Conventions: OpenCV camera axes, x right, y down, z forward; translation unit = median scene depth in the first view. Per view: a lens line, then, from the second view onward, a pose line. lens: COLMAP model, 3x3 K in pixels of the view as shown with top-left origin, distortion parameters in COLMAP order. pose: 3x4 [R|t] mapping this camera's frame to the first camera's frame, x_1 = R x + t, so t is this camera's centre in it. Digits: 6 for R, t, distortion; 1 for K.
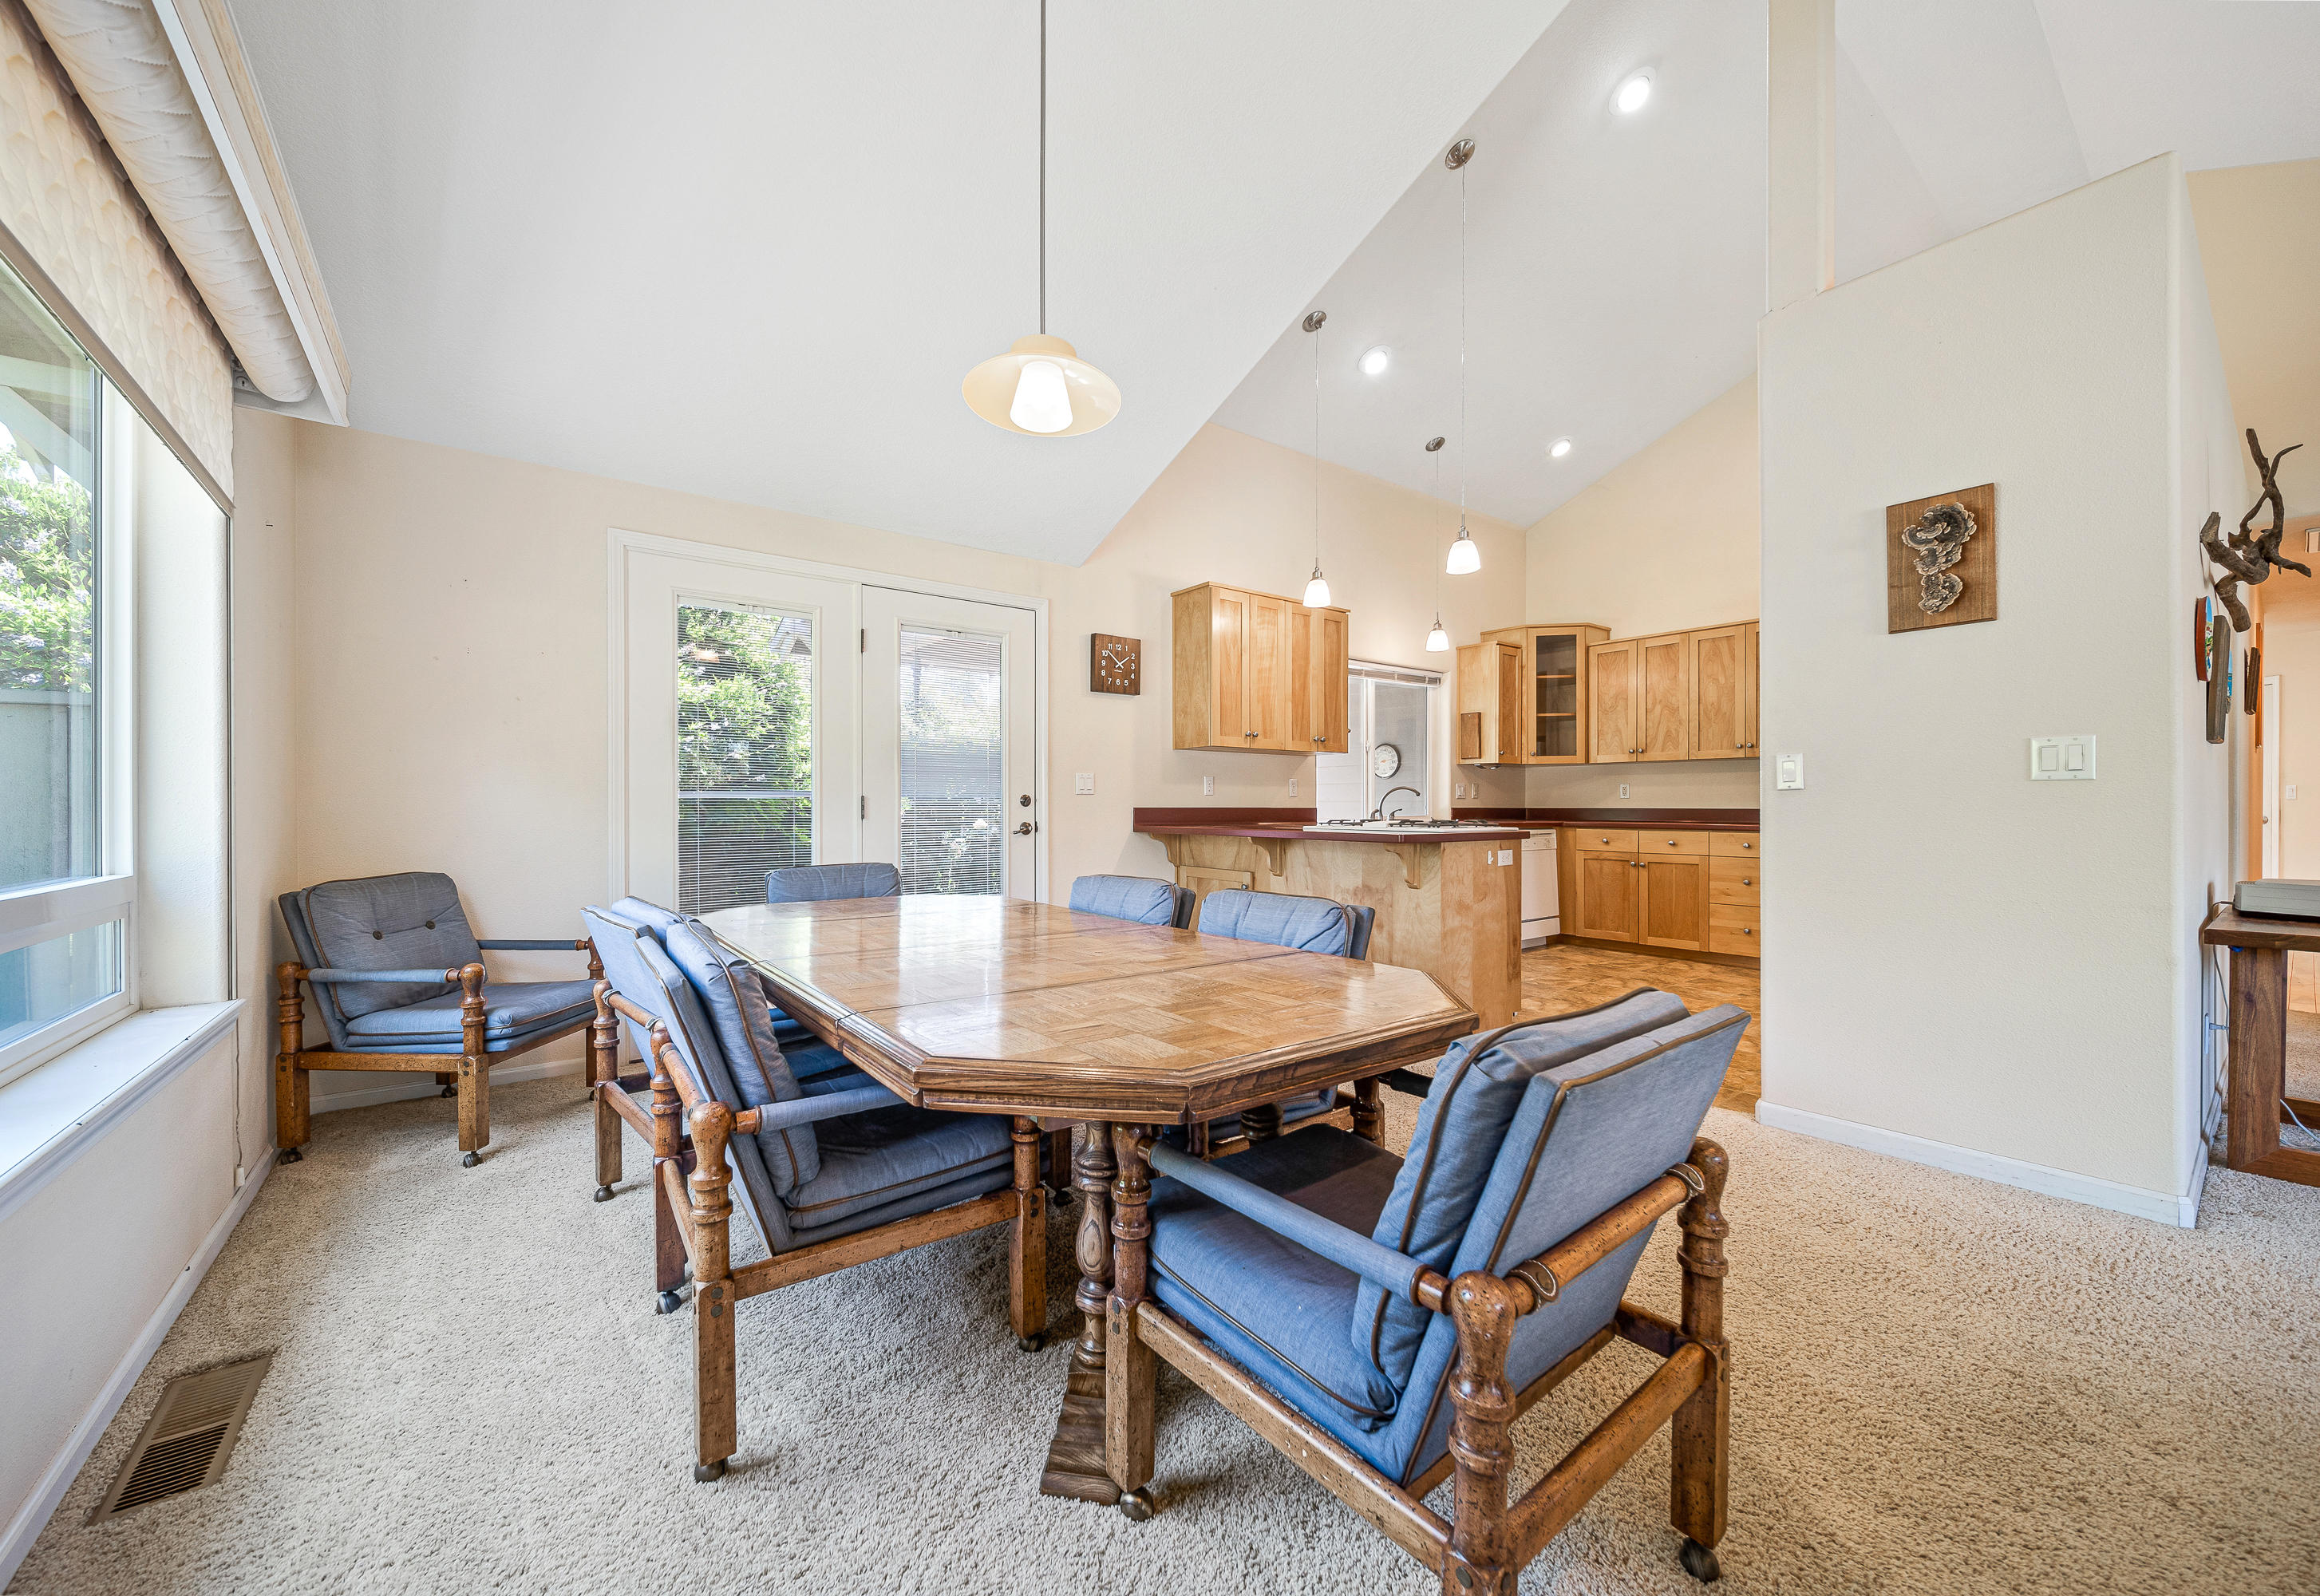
lens RADIAL K [[855.0, 0, 1114.7], [0, 855.0, 811.1], [0, 0, 1]] dist [-0.000974, -0.000002]
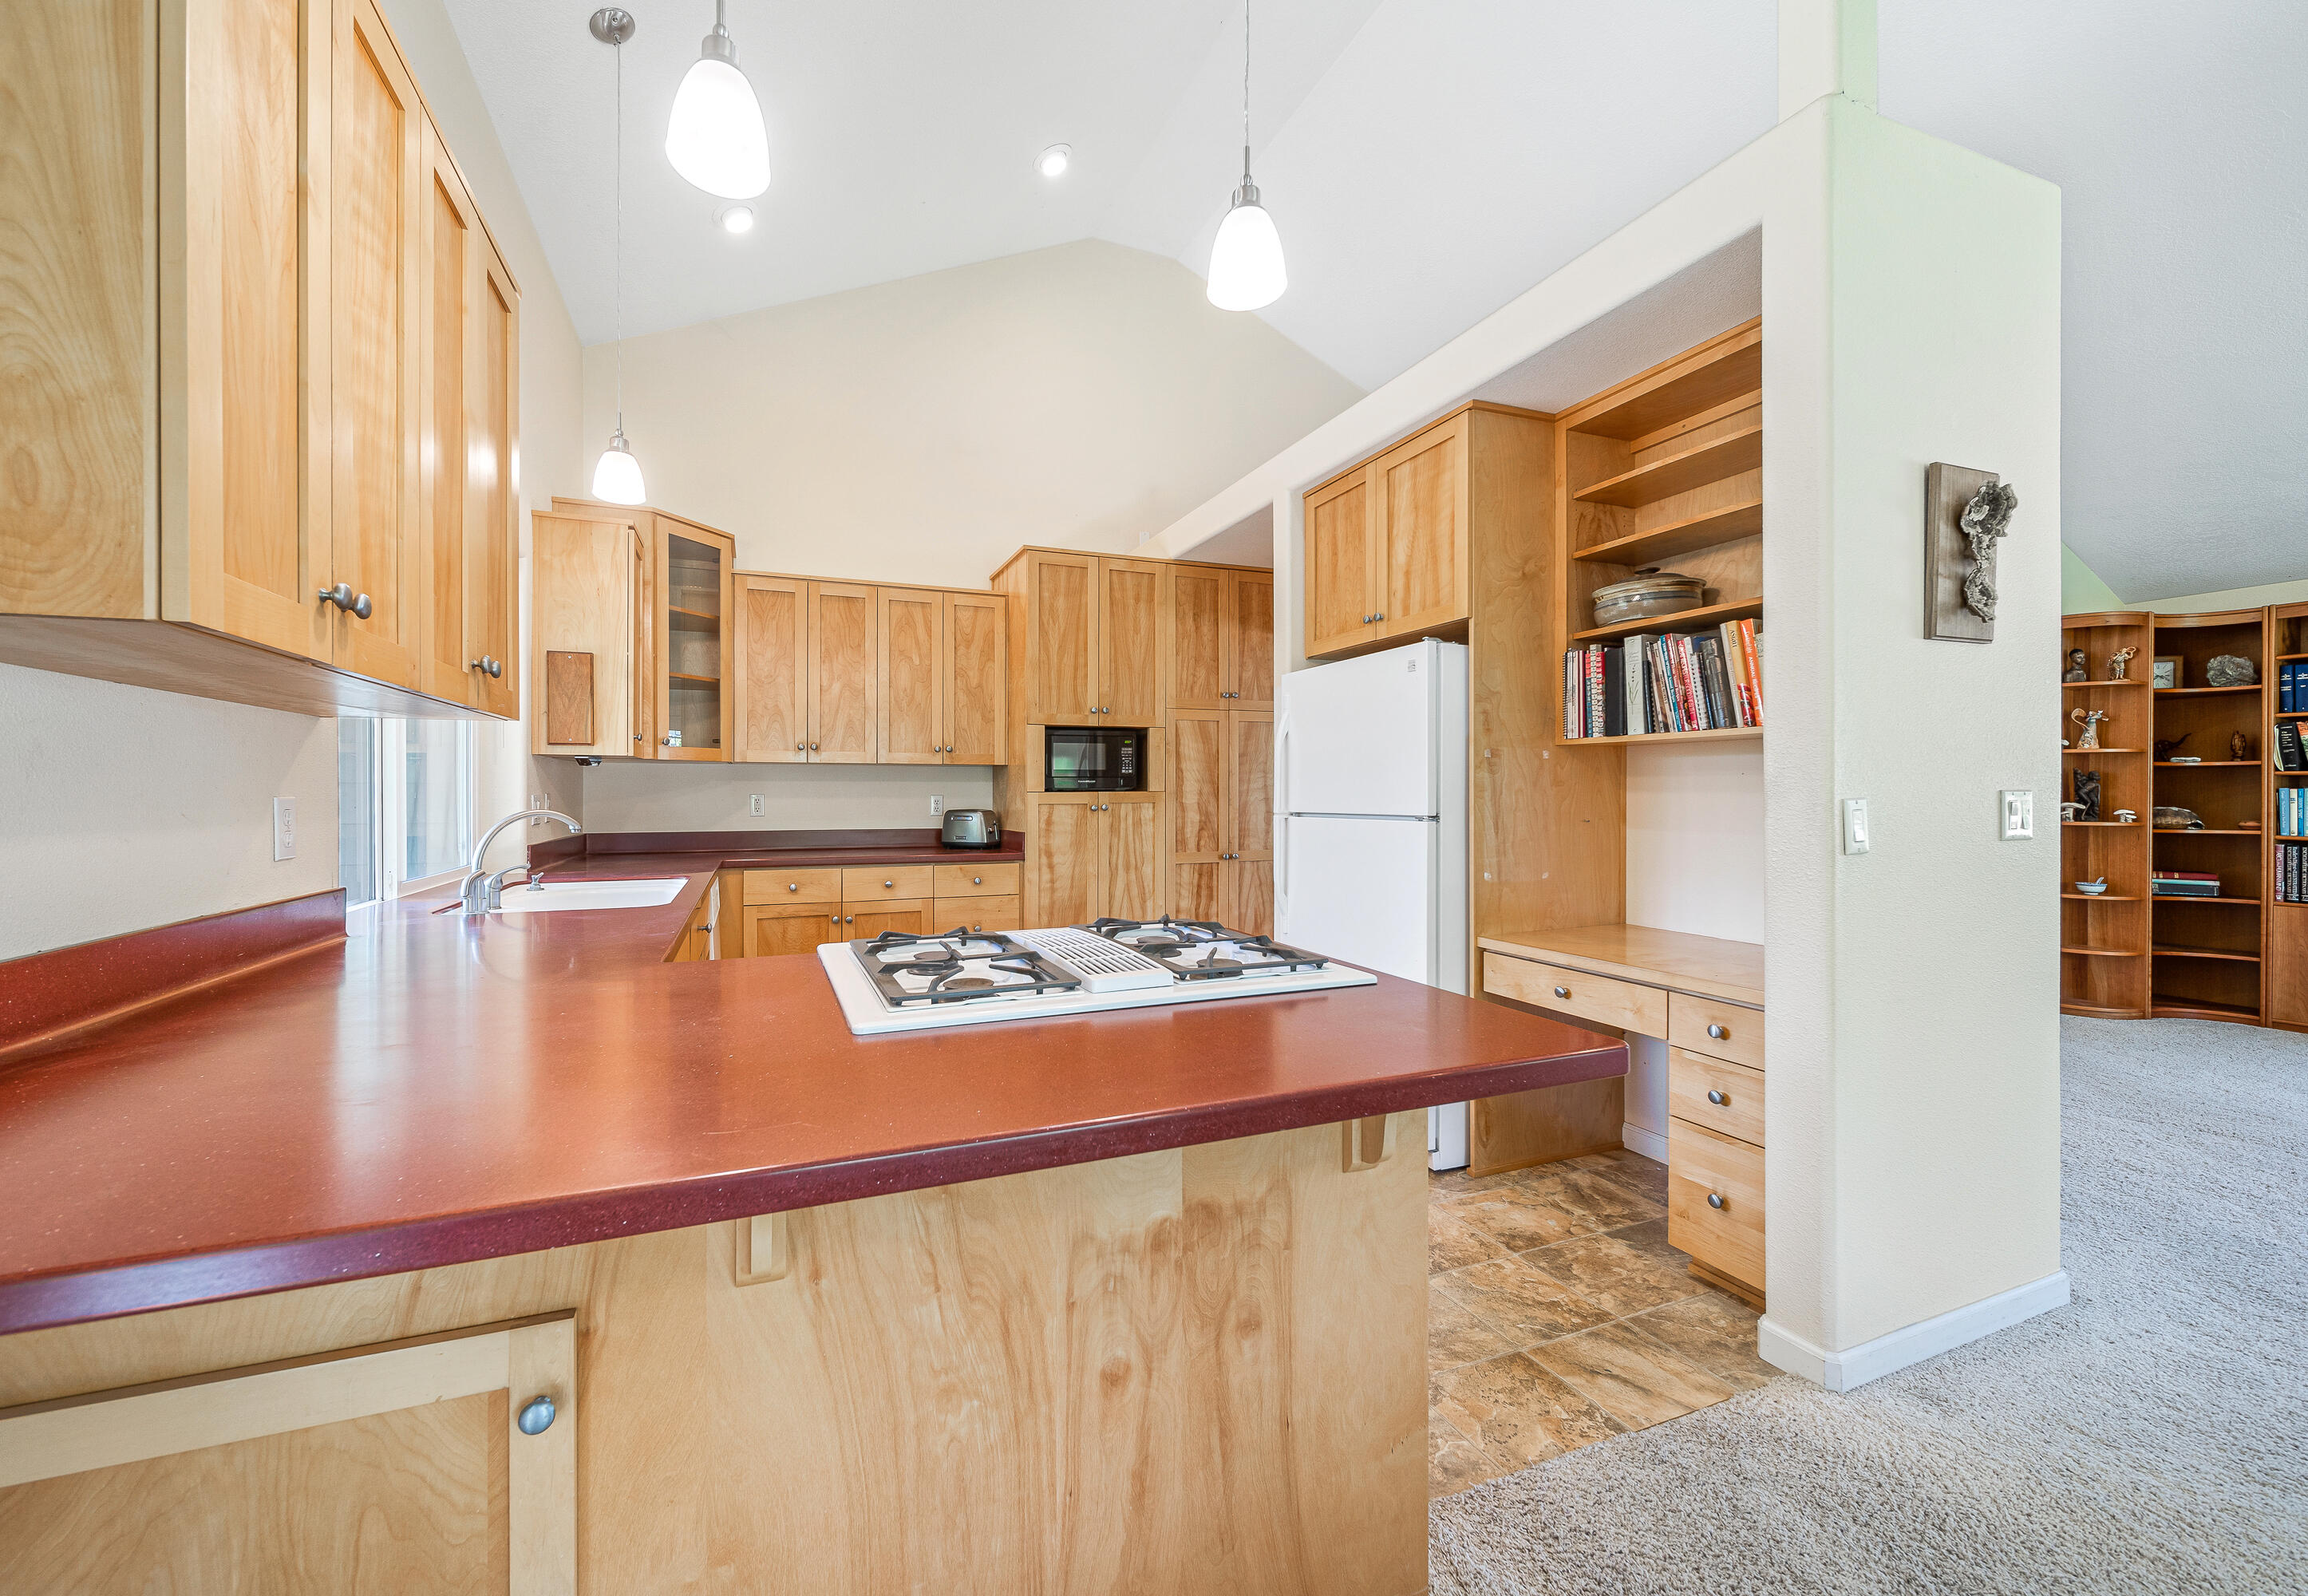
lens RADIAL K [[888.5, 0, 1097.4], [0, 888.5, 798.8], [0, 0, 1]] dist [-0.002072, 0.000158]
pose [[0.259157, -0.007467, 0.965806, -0.001810], [0.006291, 0.999962, 0.006043, -0.034643], [-0.965815, 0.004509, 0.259195, 0.638865]]
